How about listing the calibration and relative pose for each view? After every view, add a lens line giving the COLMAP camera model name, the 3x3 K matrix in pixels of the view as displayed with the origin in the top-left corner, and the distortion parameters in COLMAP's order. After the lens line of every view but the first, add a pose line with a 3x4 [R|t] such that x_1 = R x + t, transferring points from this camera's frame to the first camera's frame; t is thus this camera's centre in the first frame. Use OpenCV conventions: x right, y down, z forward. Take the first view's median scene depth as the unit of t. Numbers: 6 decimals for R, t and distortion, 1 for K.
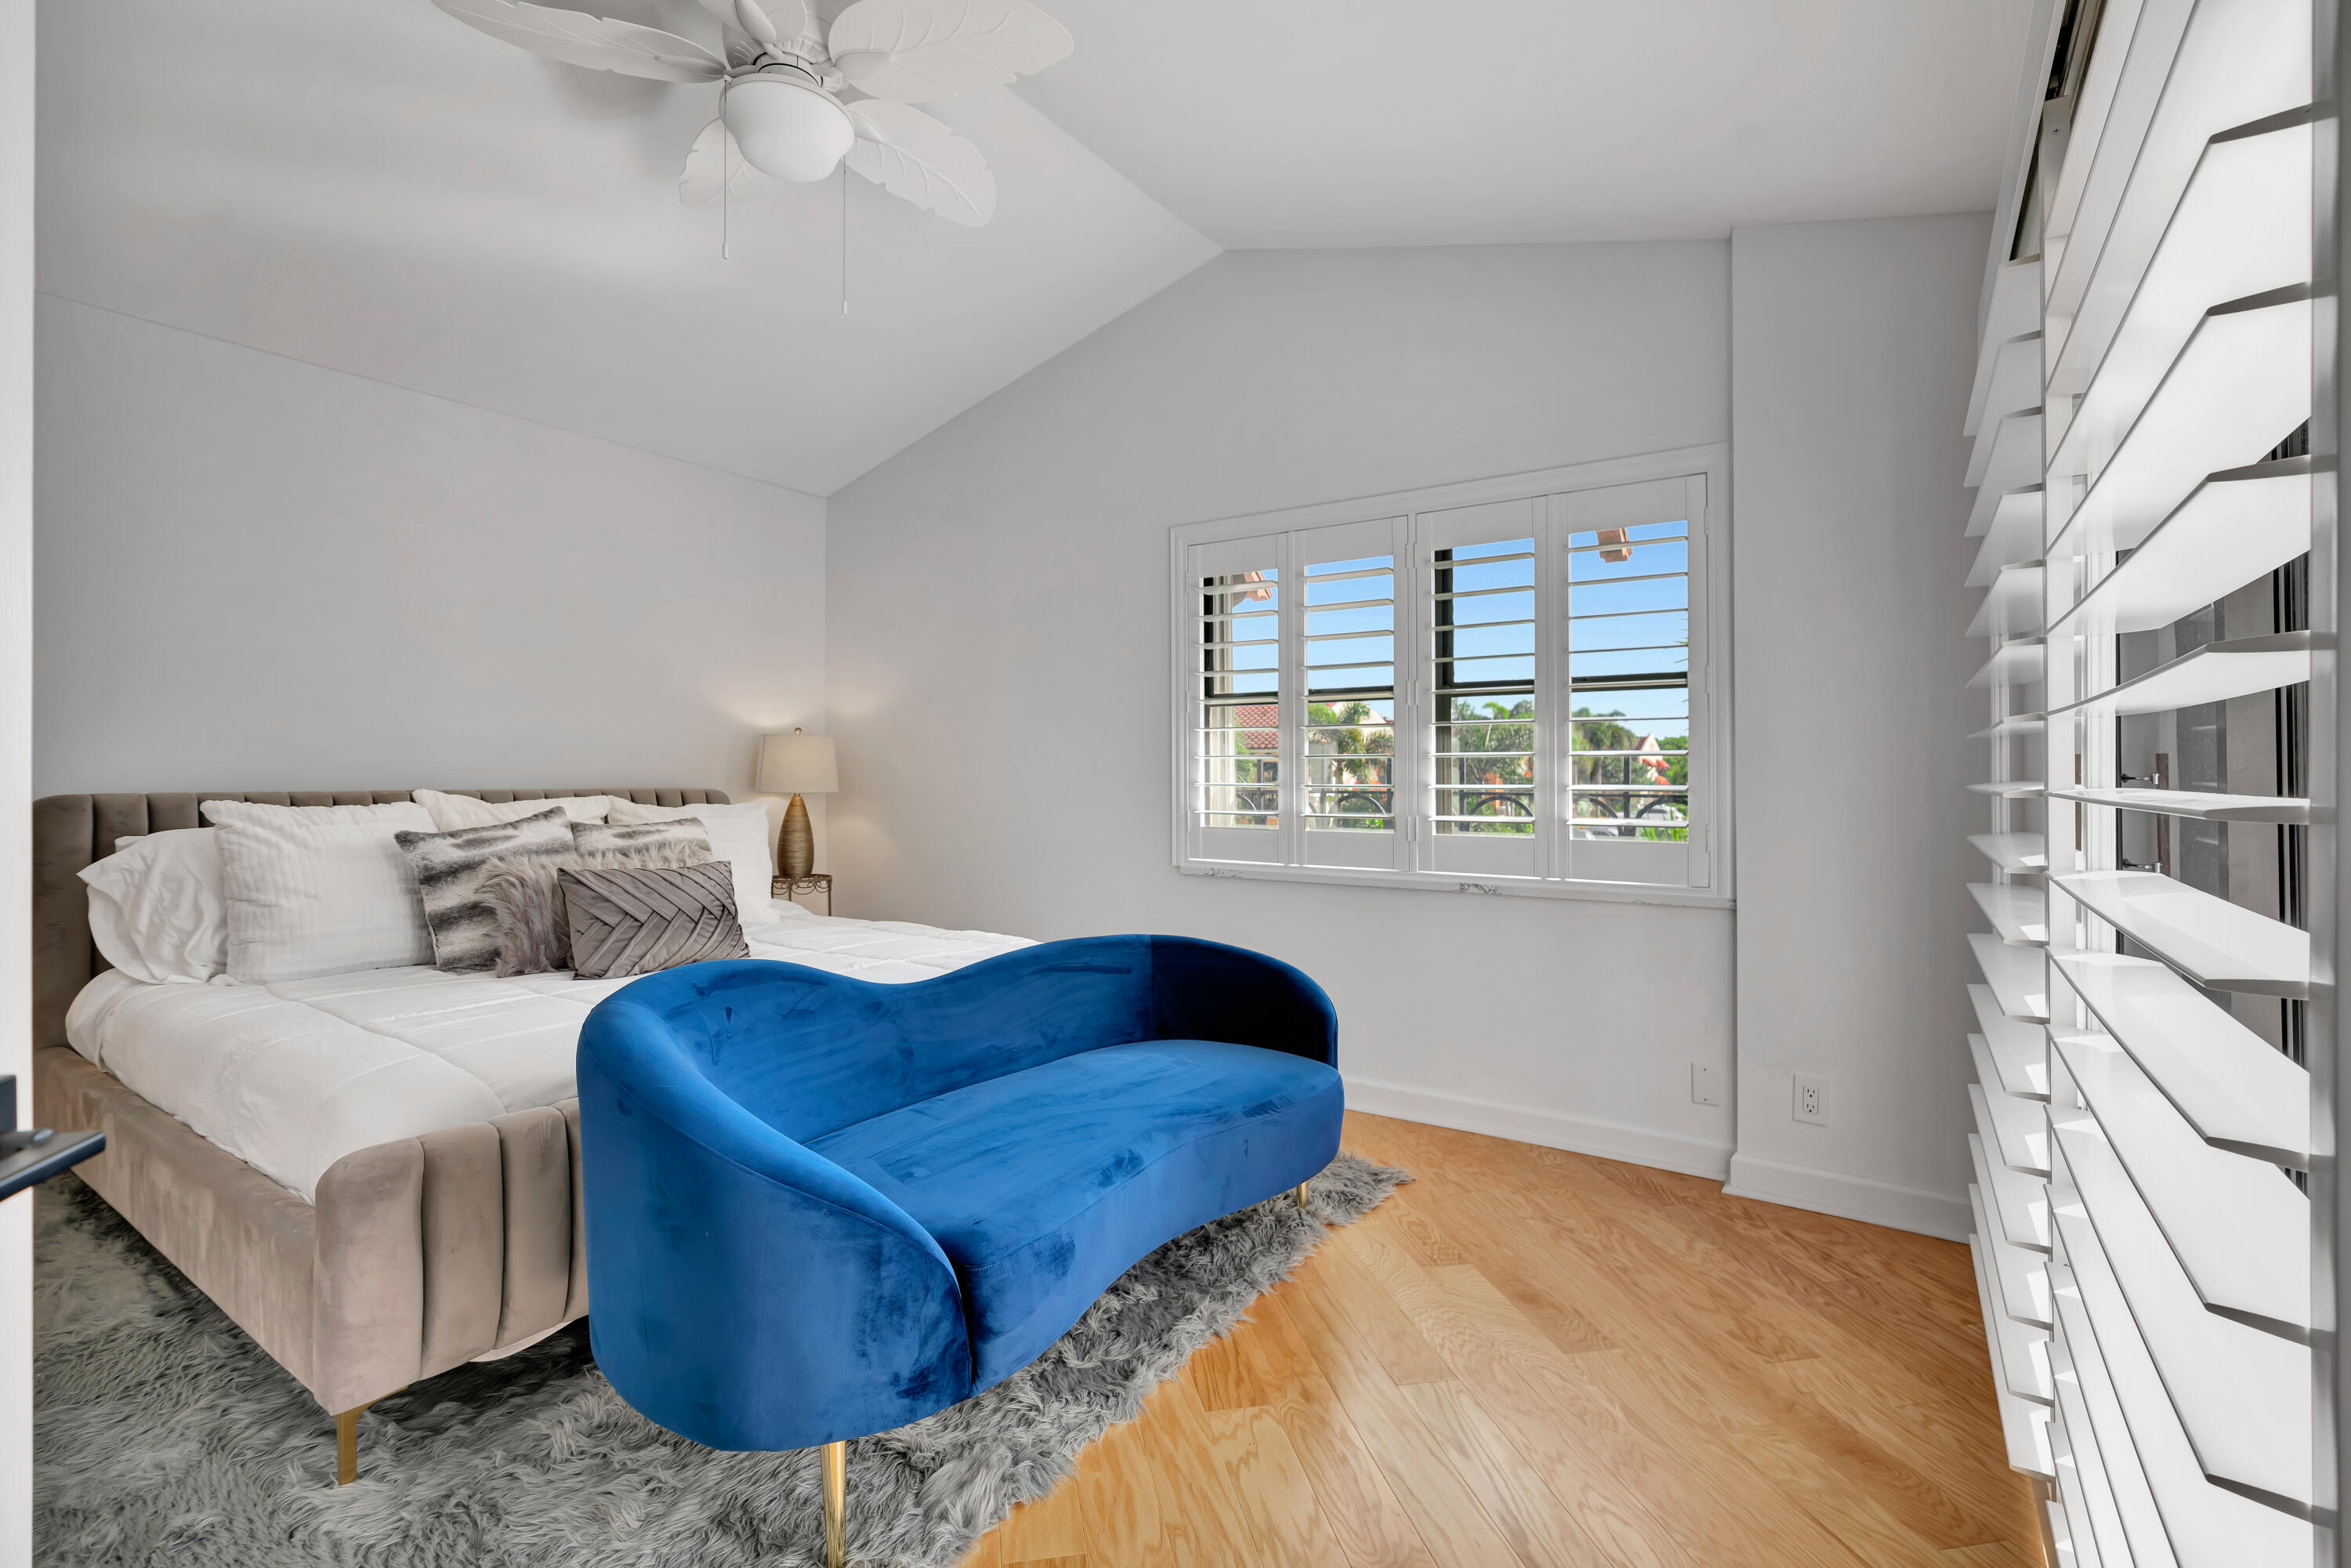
lens RADIAL K [[1056.7, 0, 1214.3], [0, 1056.7, 761.1], [0, 0, 1]] dist [-0.007869, 0.000242]
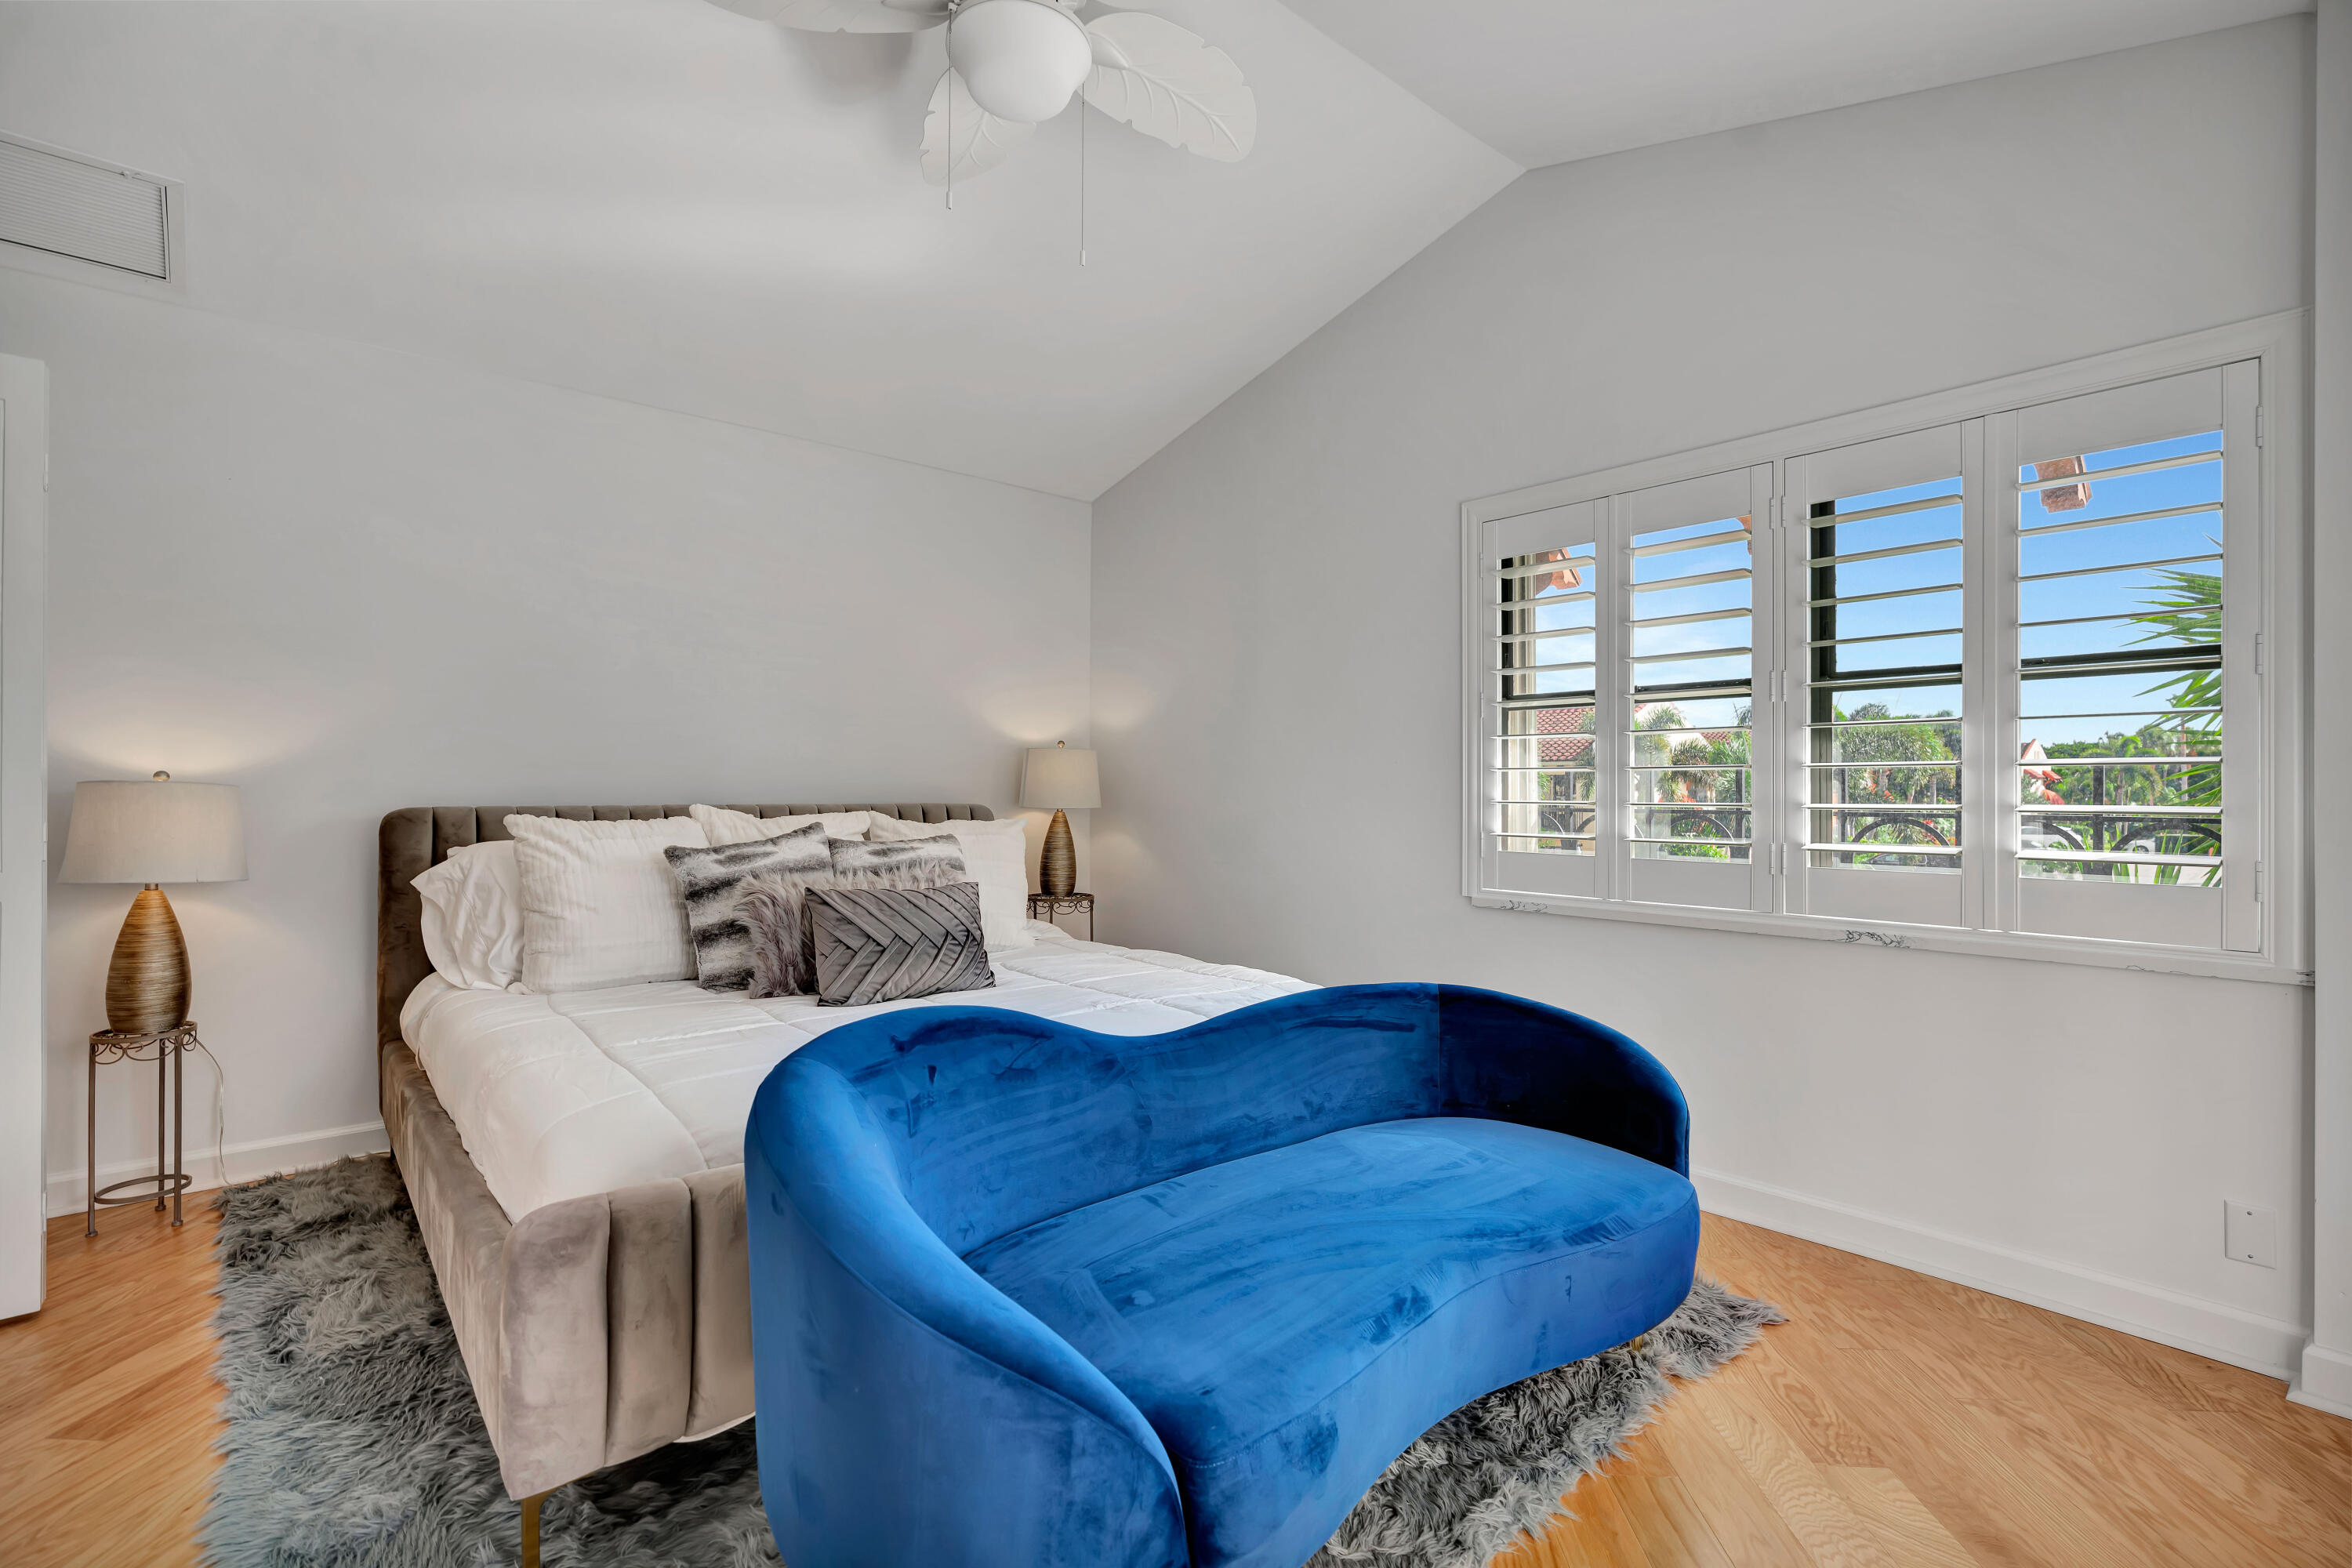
lens RADIAL K [[1099.7, 0, 1179.0], [0, 1099.7, 823.0], [0, 0, 1]] dist [-0.026813, 0.018952]
pose [[0.959115, 0.010038, -0.282838, -0.015770], [0.002430, 0.999042, 0.043698, 0.000300], [0.283006, -0.042599, 0.958172, 0.149398]]
